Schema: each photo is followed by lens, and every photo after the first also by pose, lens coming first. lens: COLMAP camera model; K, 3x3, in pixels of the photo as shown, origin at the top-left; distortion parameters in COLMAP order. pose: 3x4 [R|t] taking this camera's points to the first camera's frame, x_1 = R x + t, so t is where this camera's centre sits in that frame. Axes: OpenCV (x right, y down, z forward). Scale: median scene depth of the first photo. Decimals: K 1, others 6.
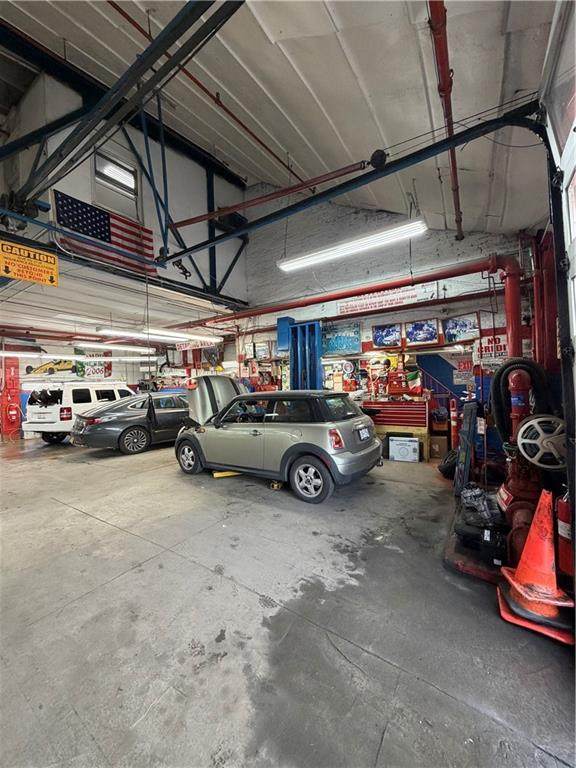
lens RADIAL K [[305.9, 0, 287.3], [0, 305.9, 382.0], [0, 0, 1]] dist [-0.000243, 0.000020]
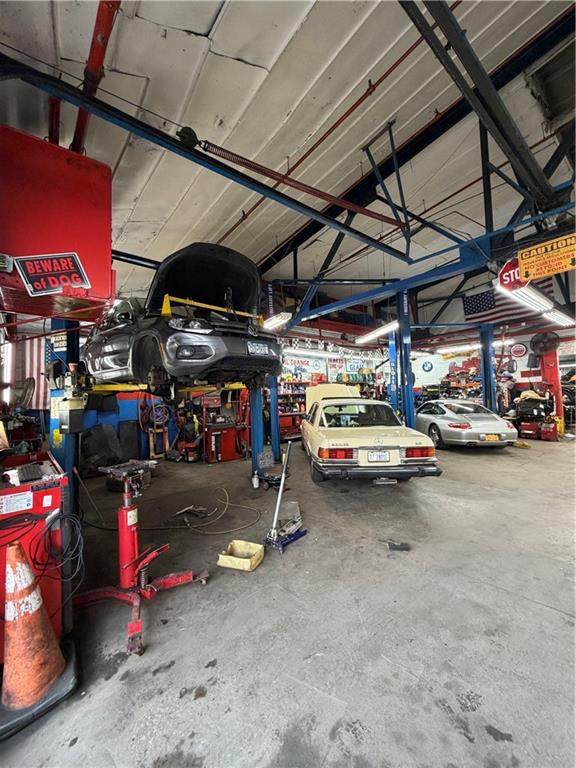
lens RADIAL K [[305.9, 0, 287.3], [0, 305.9, 382.0], [0, 0, 1]] dist [-0.000243, 0.000020]
pose [[-0.292212, -0.006239, -0.956333, 0.213825], [0.050132, 0.998504, -0.021832, -0.000660], [0.955039, -0.054322, -0.291462, 0.269986]]
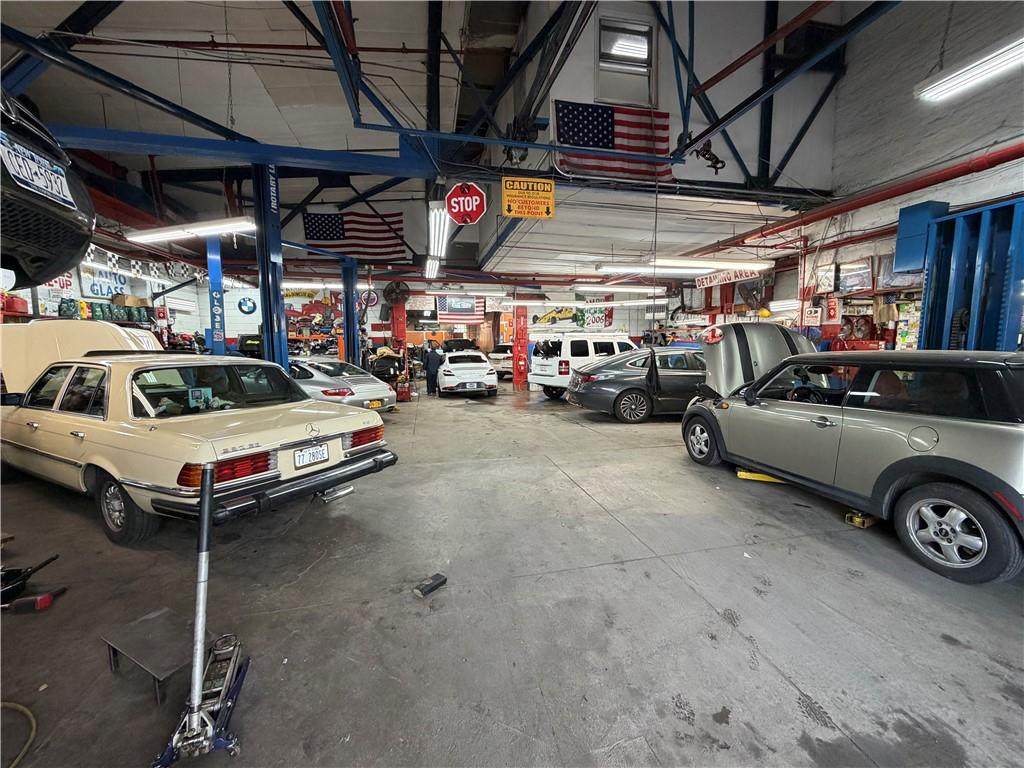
lens RADIAL K [[407.9, 0, 510.0], [0, 407.9, 385.4], [0, 0, 1]] dist [-0.000243, 0.000020]
pose [[0.716709, 0.096041, -0.690728, -0.001811], [-0.009358, 0.991707, 0.128180, 0.004685], [0.697310, -0.085404, 0.711664, 0.039247]]
